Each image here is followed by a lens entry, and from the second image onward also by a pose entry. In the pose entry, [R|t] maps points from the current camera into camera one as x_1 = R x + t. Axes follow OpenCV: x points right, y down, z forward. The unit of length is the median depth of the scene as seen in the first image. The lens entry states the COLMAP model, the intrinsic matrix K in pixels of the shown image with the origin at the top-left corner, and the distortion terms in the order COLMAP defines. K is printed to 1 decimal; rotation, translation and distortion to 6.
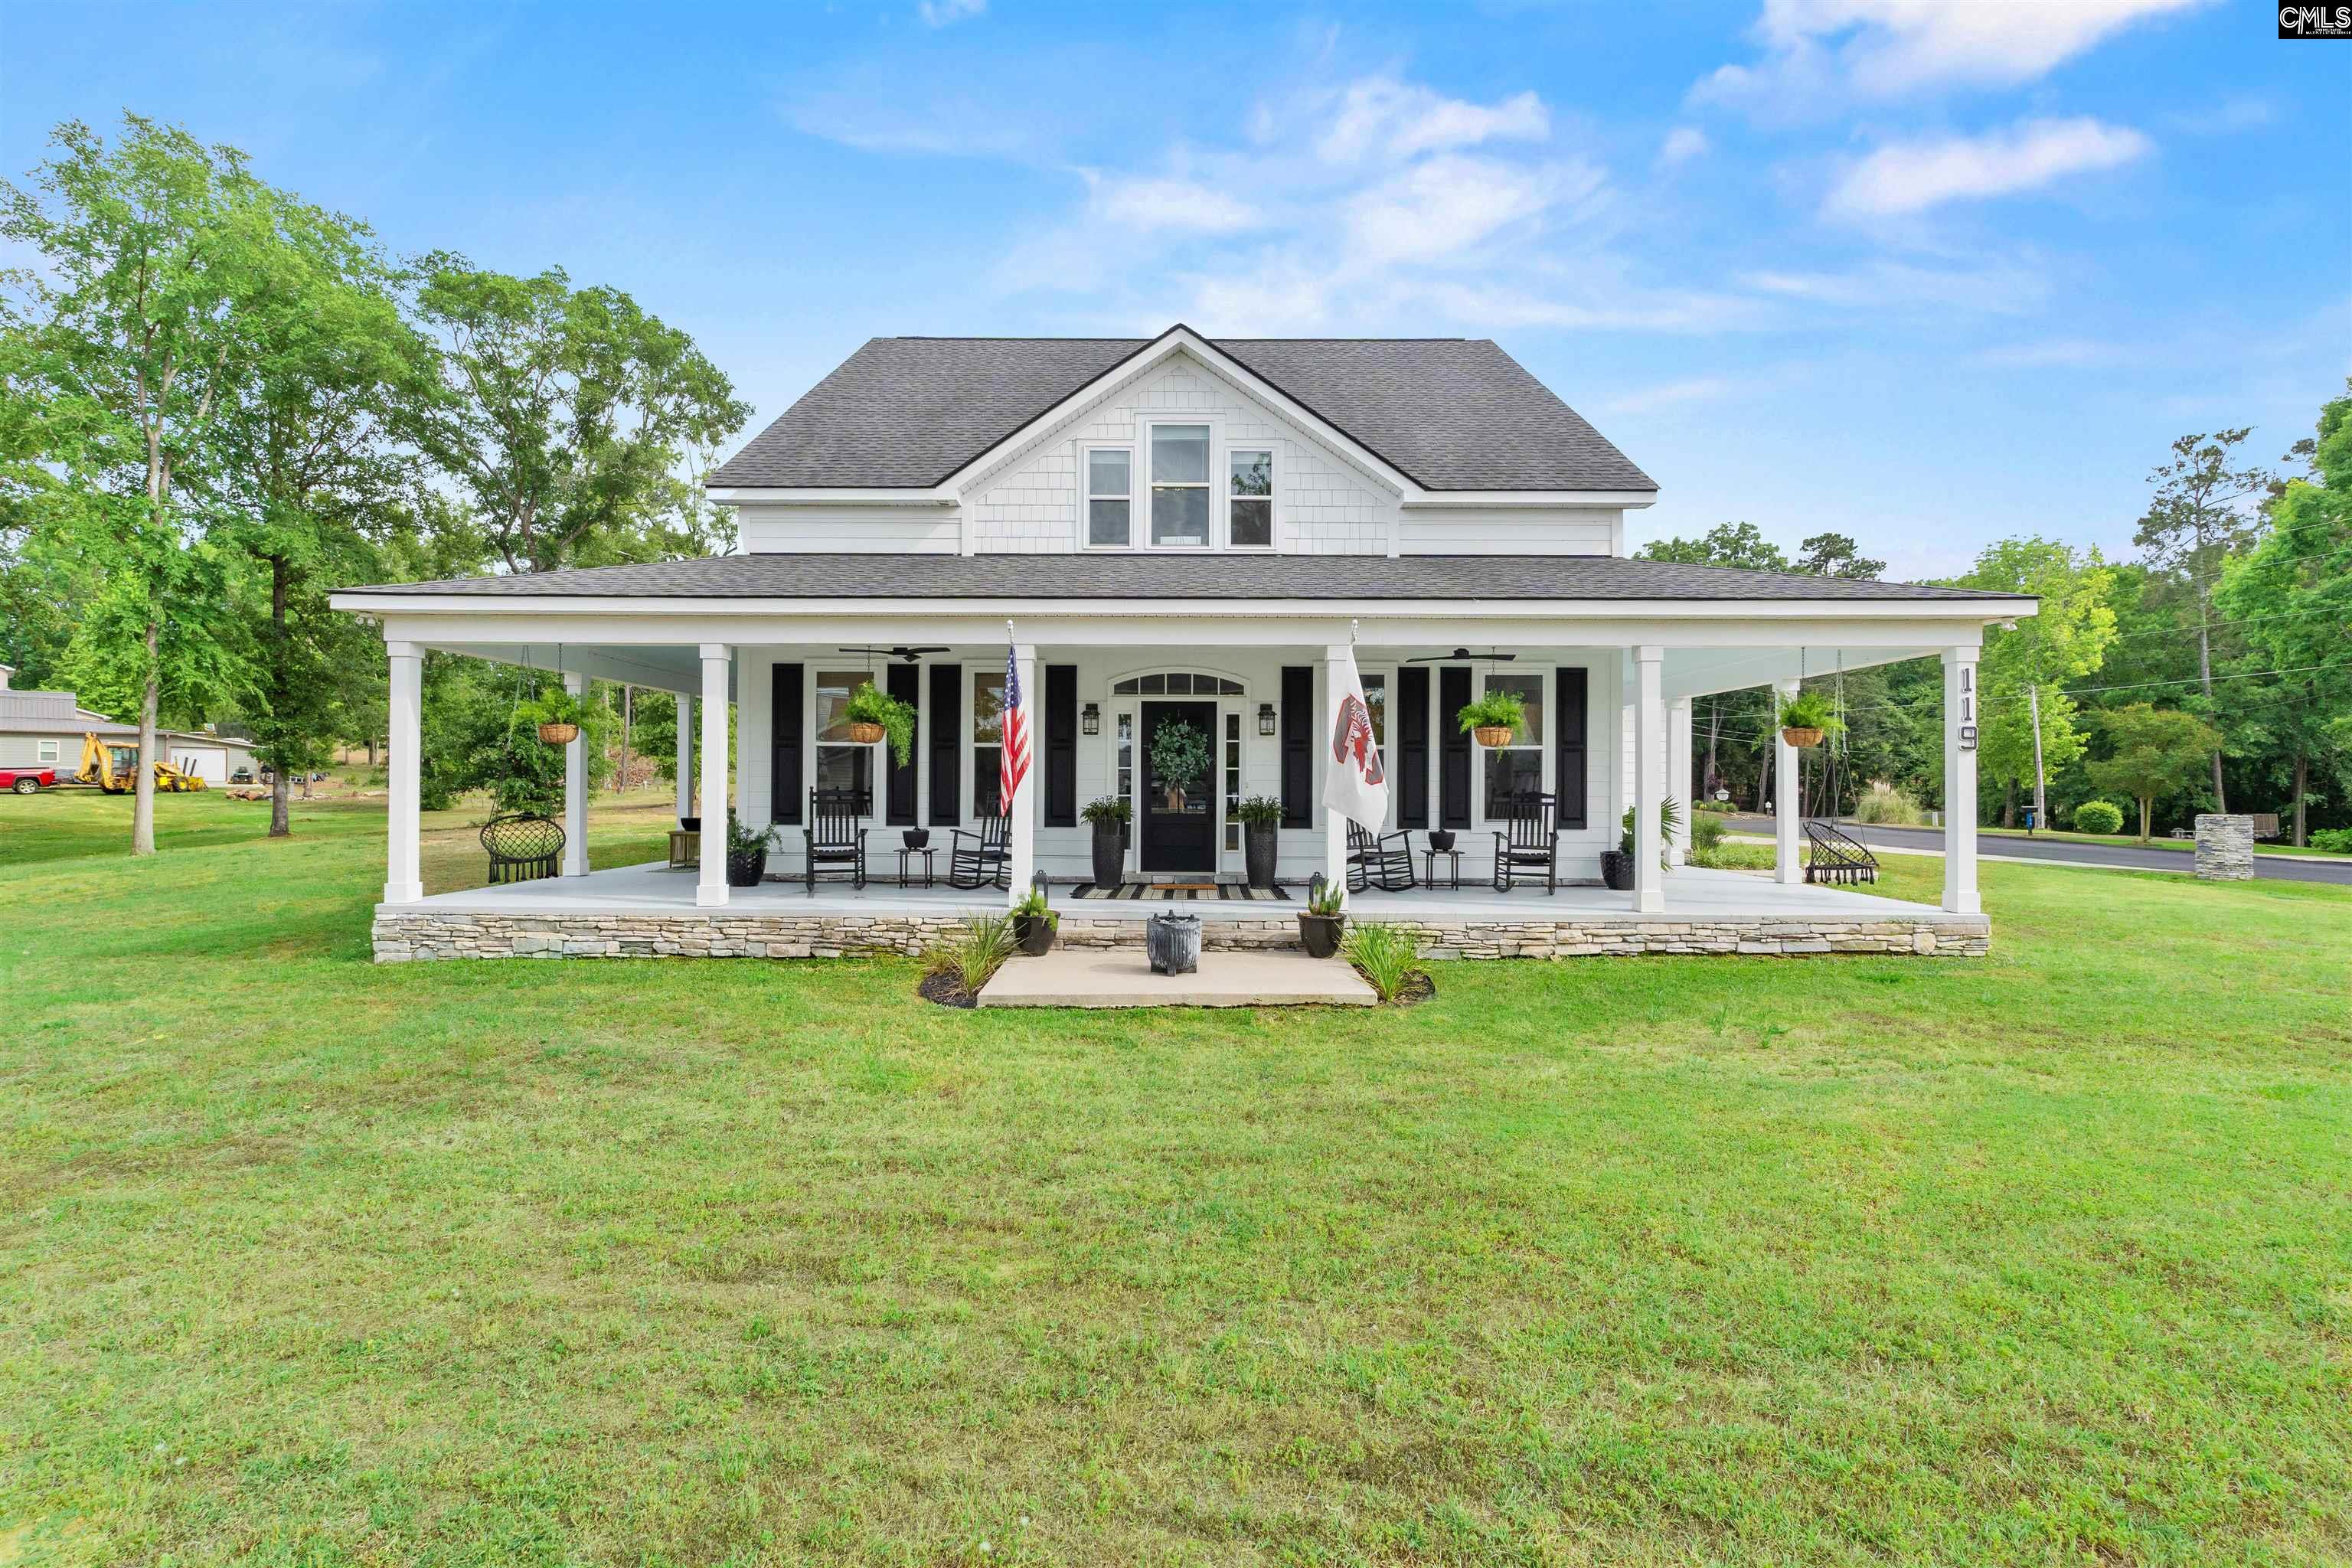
lens RADIAL K [[1074.6, 0, 1176.0], [0, 1074.6, 784.0], [0, 0, 1]] dist [0.000011, 0.000146]
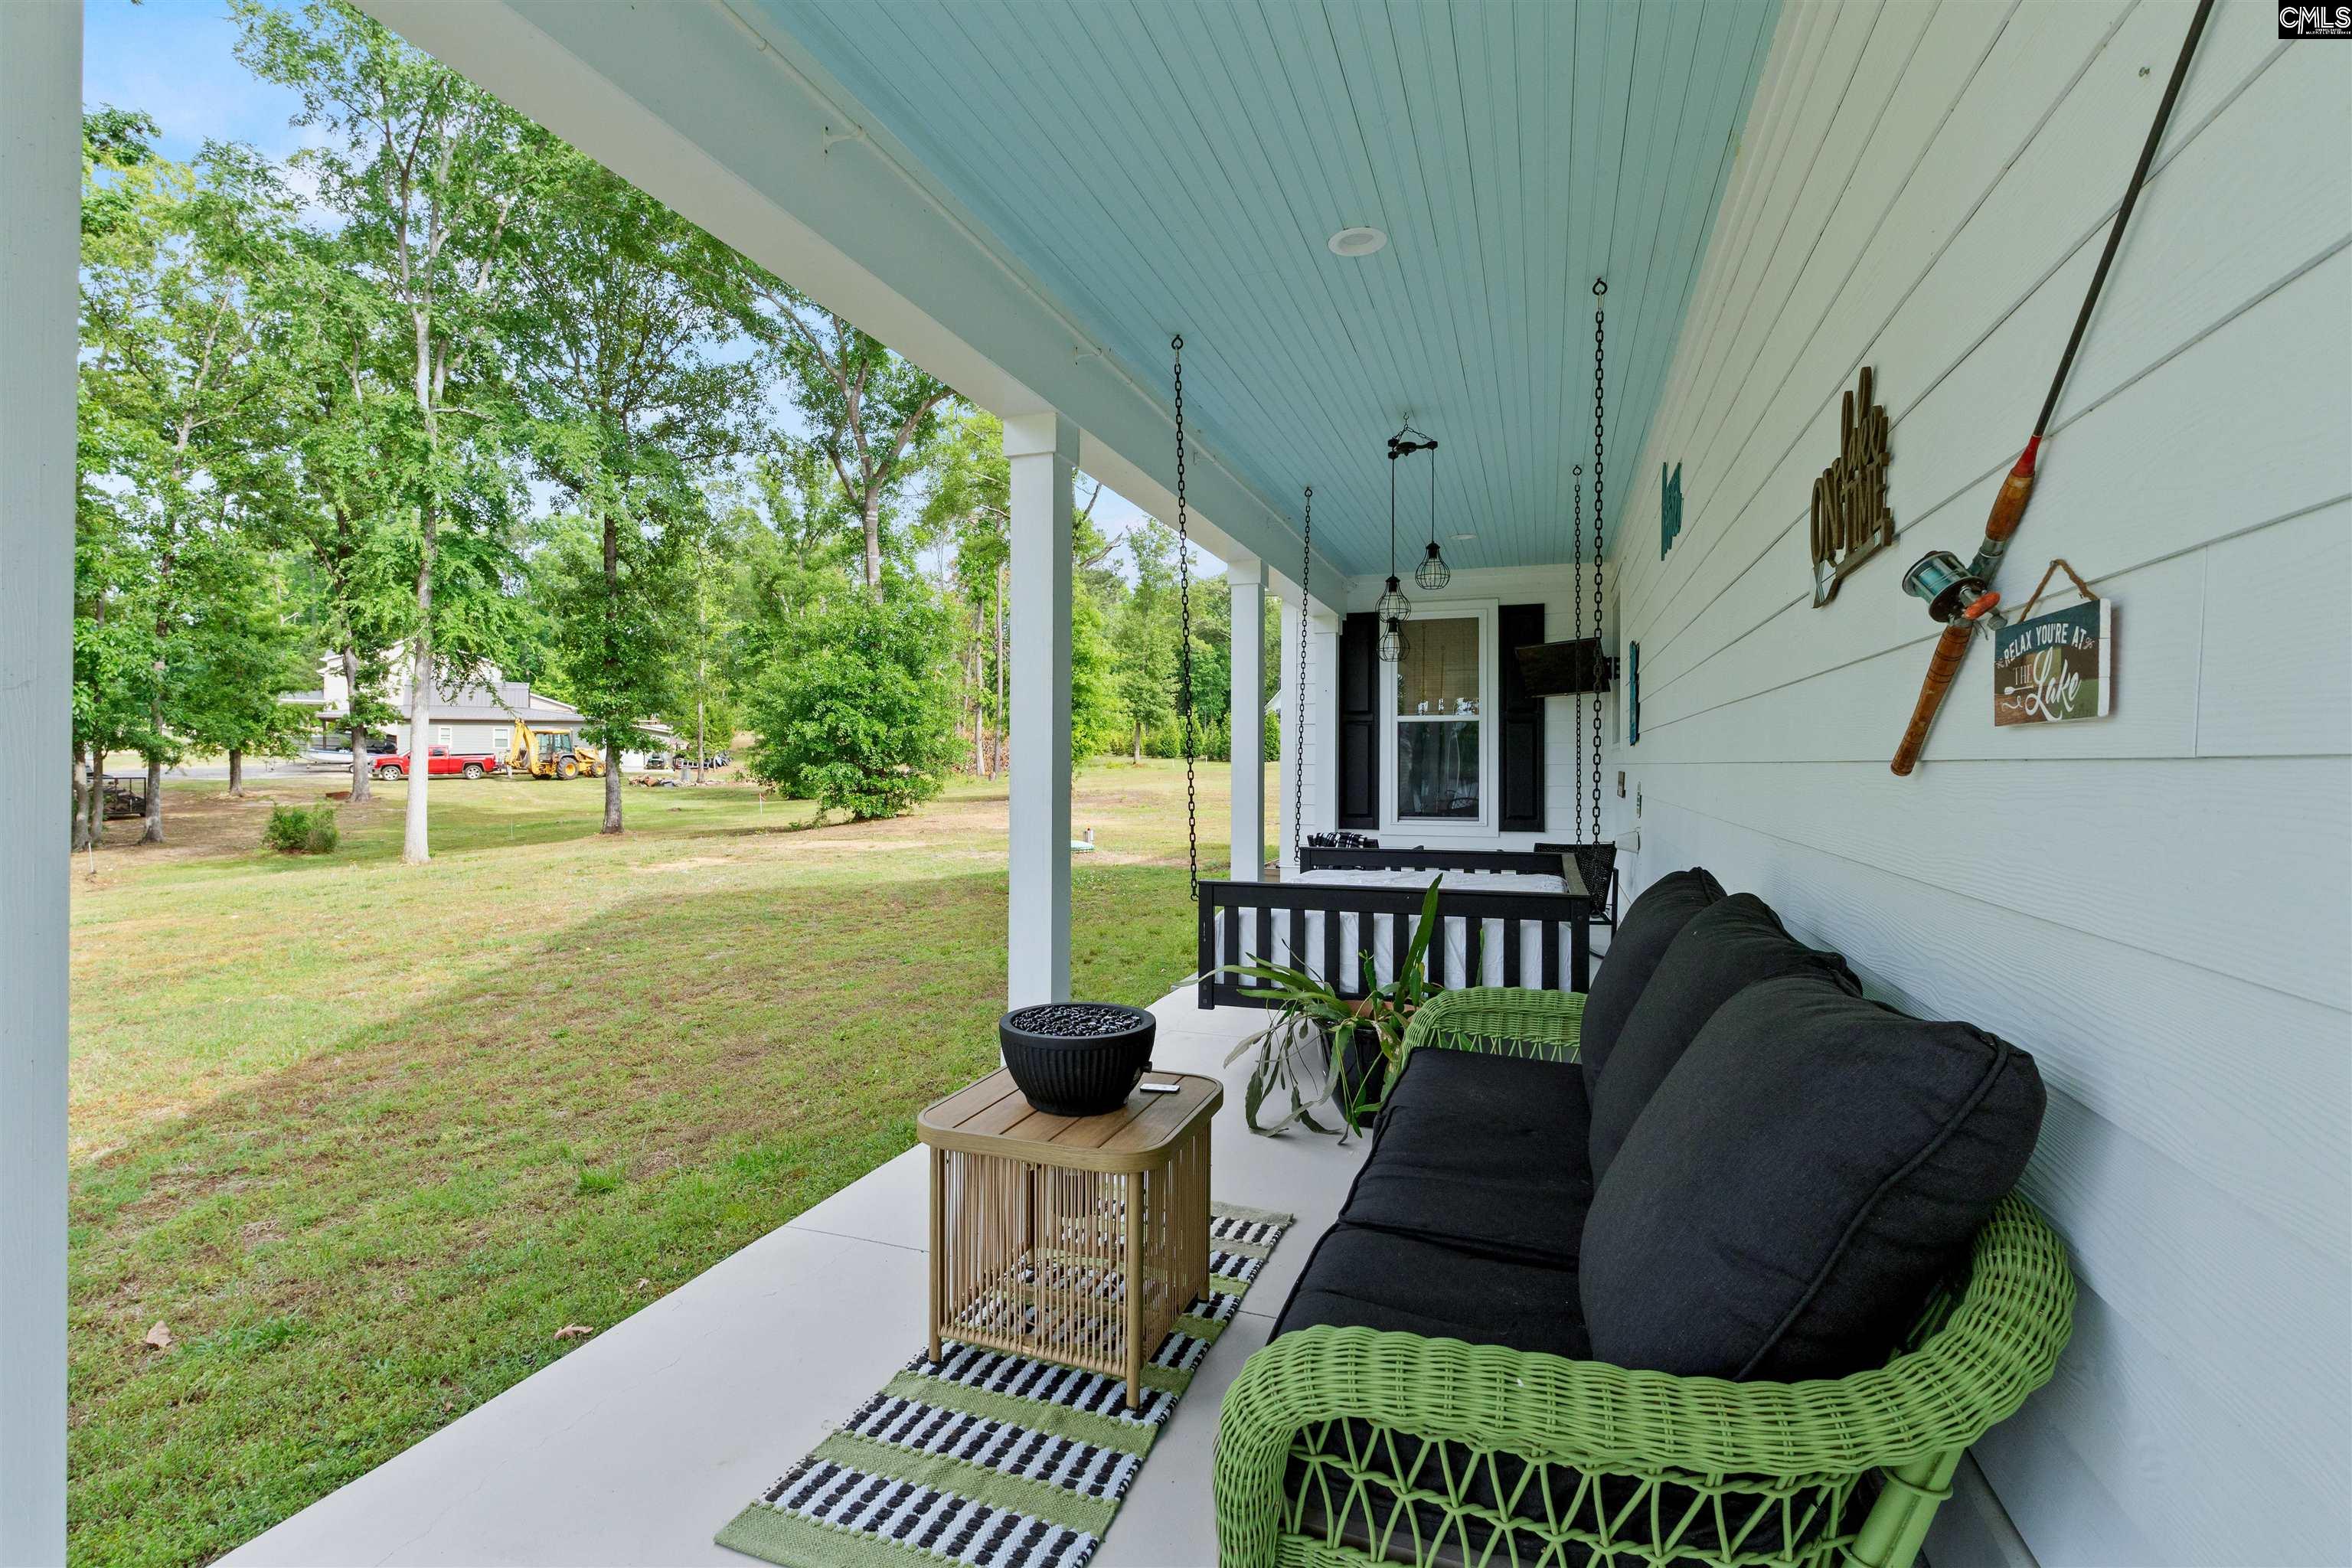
lens RADIAL K [[1074.6, 0, 1176.0], [0, 1074.6, 784.0], [0, 0, 1]] dist [0.000011, 0.000146]
pose [[0.949126, 0.003651, -0.314876, -0.390837], [0.001442, 0.999872, 0.015940, -0.006232], [0.314894, -0.015583, 0.948999, 0.865321]]
